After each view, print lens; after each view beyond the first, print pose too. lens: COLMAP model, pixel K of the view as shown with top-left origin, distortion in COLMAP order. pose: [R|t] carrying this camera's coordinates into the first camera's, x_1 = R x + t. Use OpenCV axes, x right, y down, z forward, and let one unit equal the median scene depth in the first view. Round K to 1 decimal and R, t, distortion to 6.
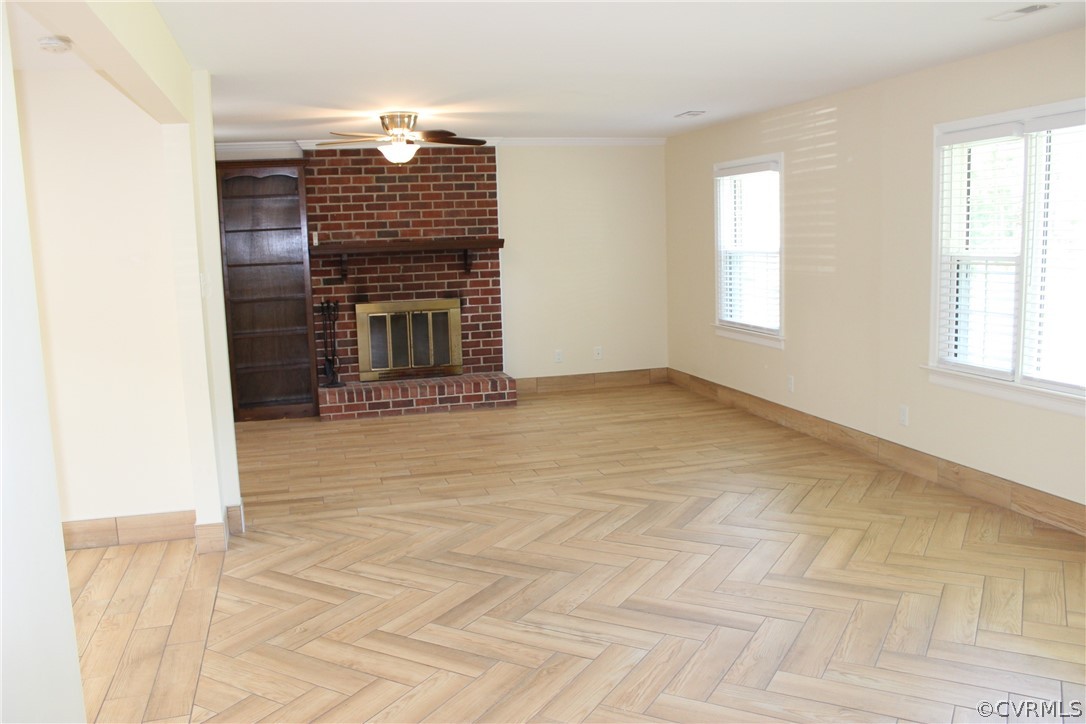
lens RADIAL K [[902.1, 0, 536.0], [0, 902.1, 361.9], [0, 0, 1]] dist [-0.154368, 0.126277]
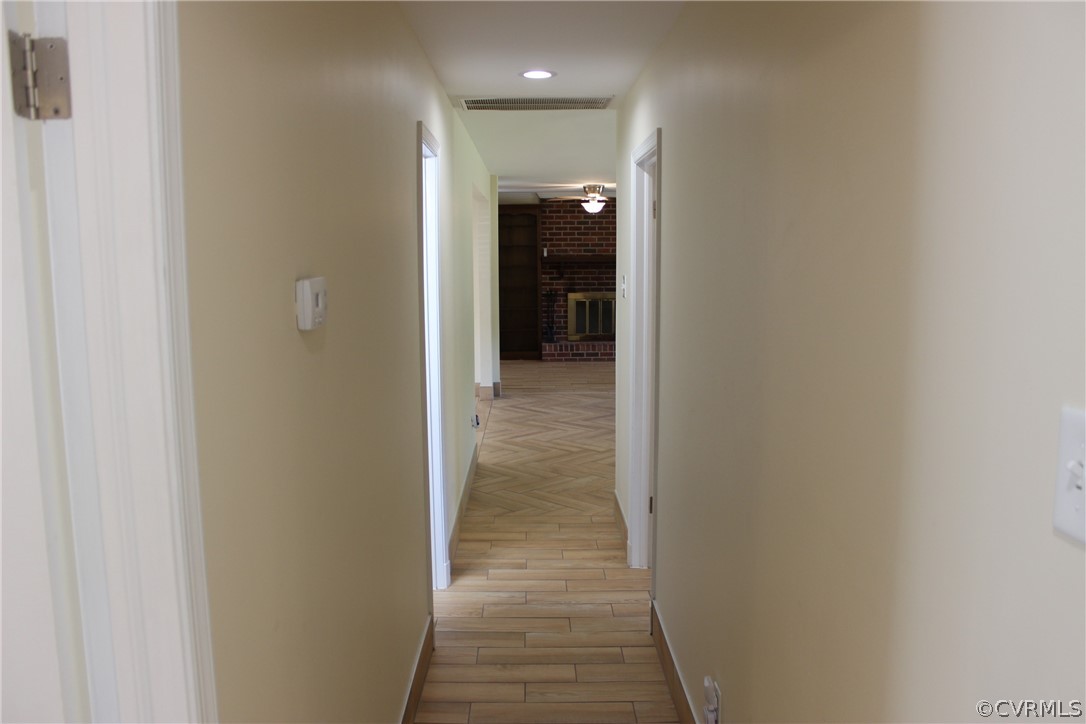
lens RADIAL K [[902.1, 0, 542.8], [0, 902.1, 360.3], [0, 0, 1]] dist [-0.154368, 0.126277]
pose [[0.968692, 0.056604, -0.241726, 0.160431], [-0.059221, 0.998239, -0.003568, 0.067098], [0.241099, 0.017772, 0.970338, -0.608478]]
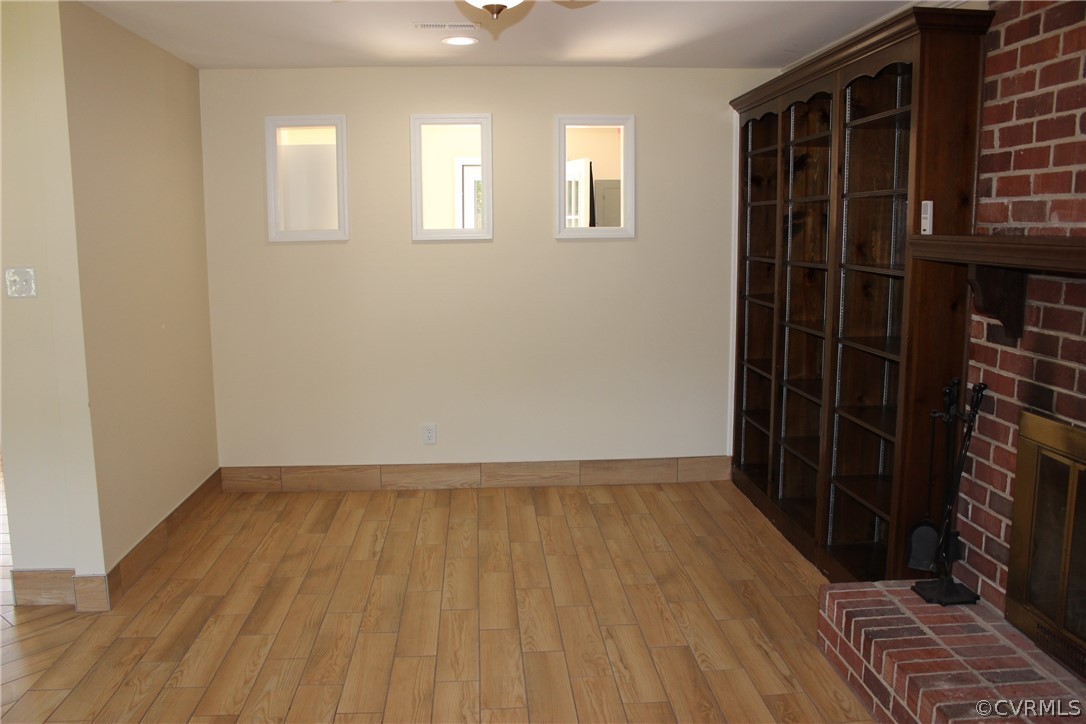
lens RADIAL K [[902.1, 0, 545.7], [0, 902.1, 364.0], [0, 0, 1]] dist [-0.154368, 0.126277]
pose [[-0.191808, 0.185581, -0.963727, 0.162203], [-0.124418, 0.969439, 0.211443, -0.132703], [0.973514, 0.160461, -0.162857, 0.887000]]
